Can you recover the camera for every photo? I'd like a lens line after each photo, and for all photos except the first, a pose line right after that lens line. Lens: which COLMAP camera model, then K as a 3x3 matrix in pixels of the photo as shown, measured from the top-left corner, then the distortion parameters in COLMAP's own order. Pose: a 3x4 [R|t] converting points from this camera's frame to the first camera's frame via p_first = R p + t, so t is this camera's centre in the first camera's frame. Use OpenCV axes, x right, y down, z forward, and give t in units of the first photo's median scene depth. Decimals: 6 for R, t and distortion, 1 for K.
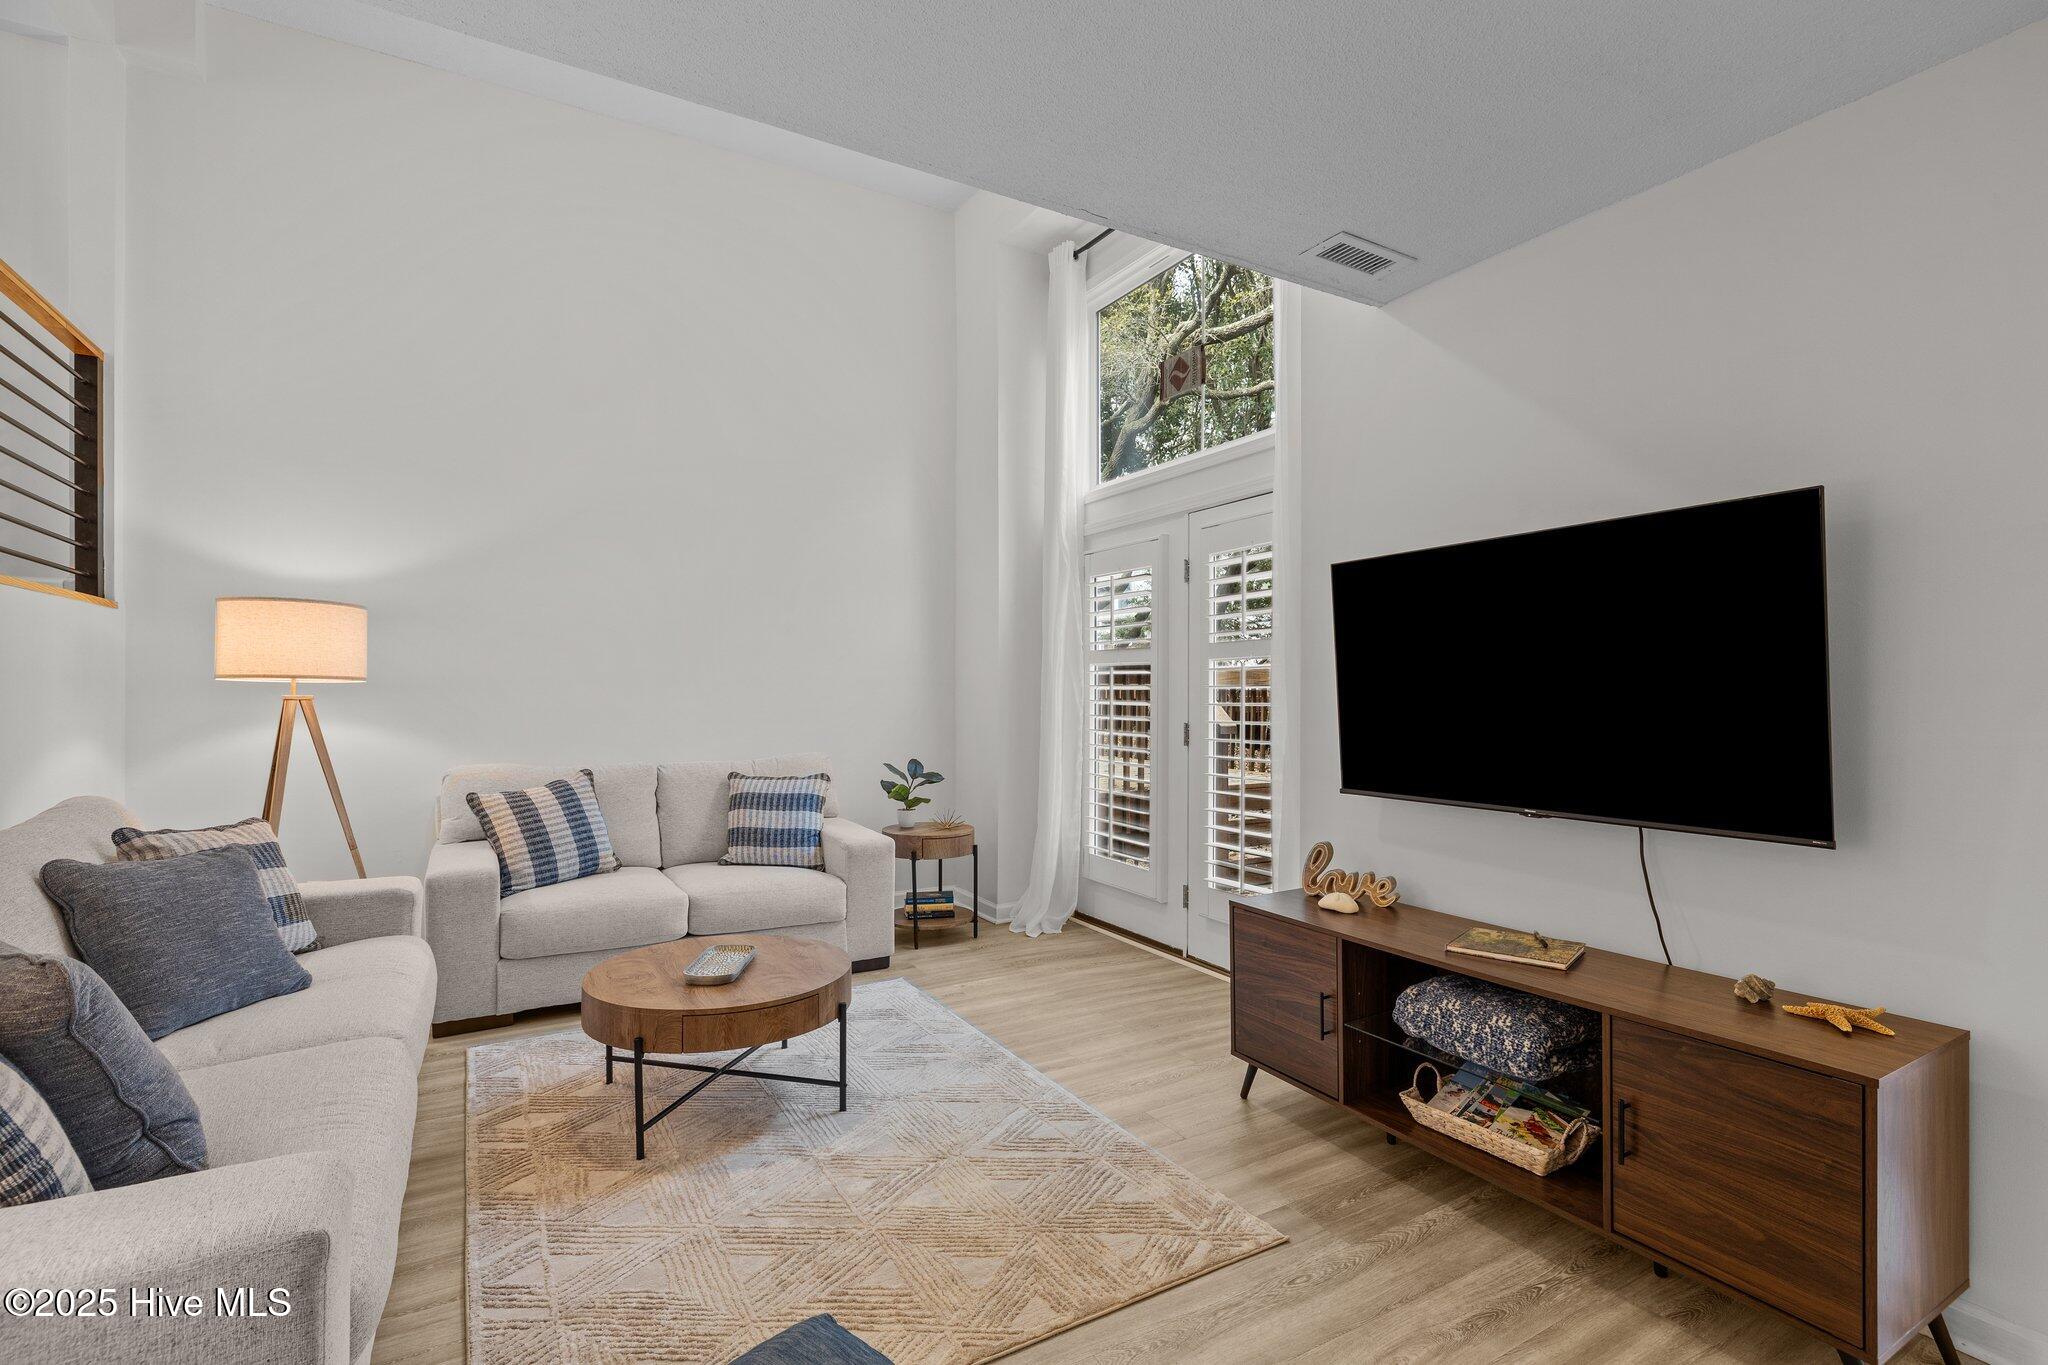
lens RADIAL K [[906.3, 0, 1024.0], [0, 906.3, 682.5], [0, 0, 1]] dist [0.000320, 0.000023]
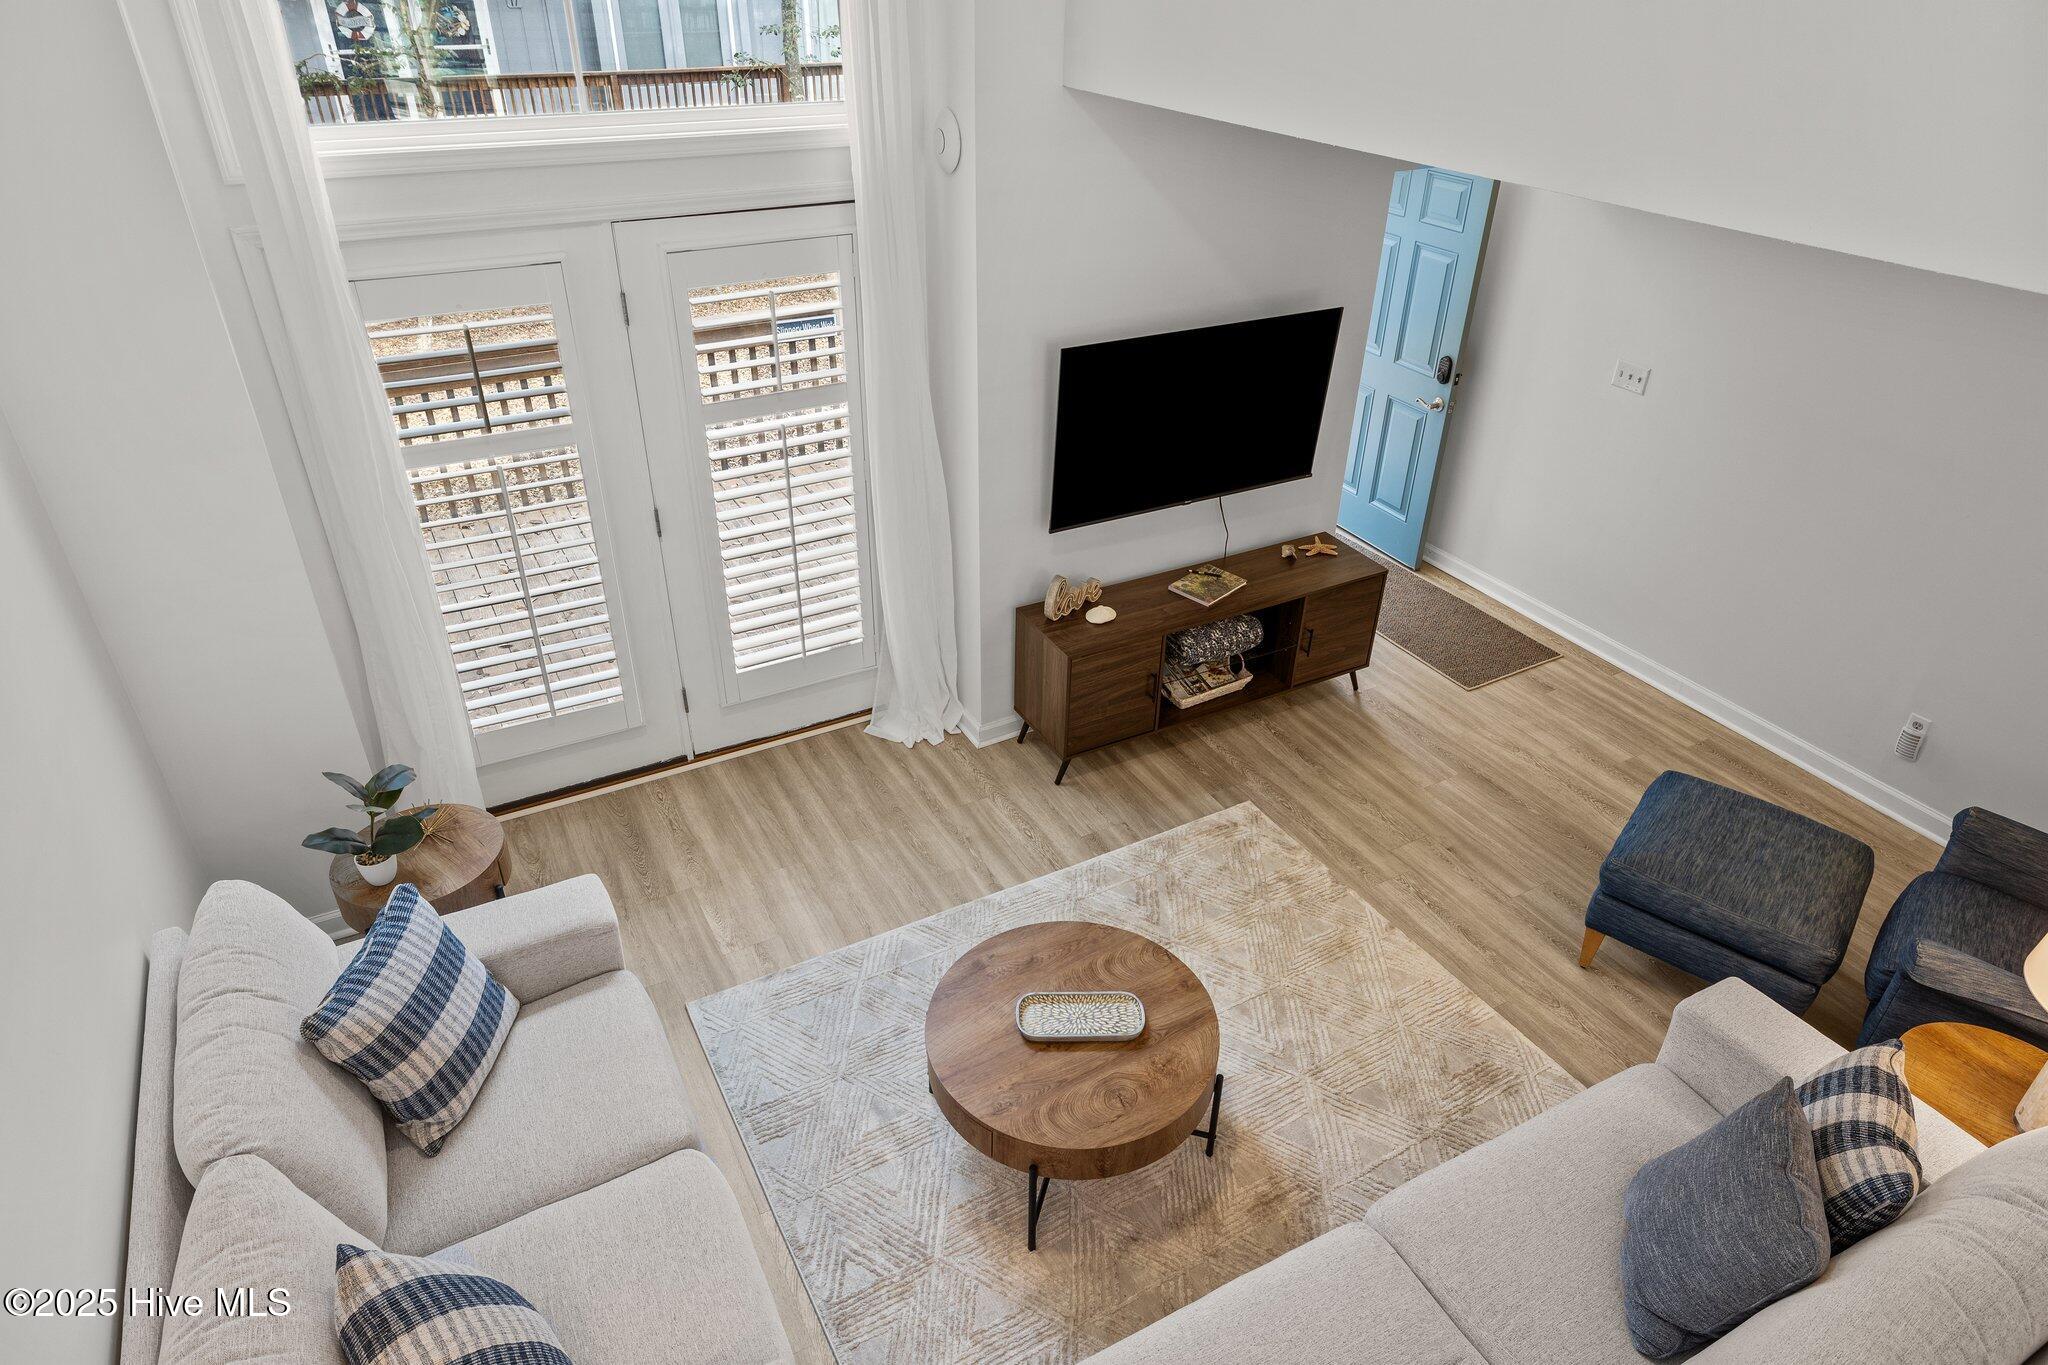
lens RADIAL K [[1229.2, 0, 1024.0], [0, 1229.2, 682.5], [0, 0, 1]] dist [-0.000699, -0.000093]
pose [[0.025901, -0.532061, 0.846310, -1.151757], [-0.030922, 0.845762, 0.532663, -0.588152], [-0.999186, -0.039966, 0.005454, 1.035609]]
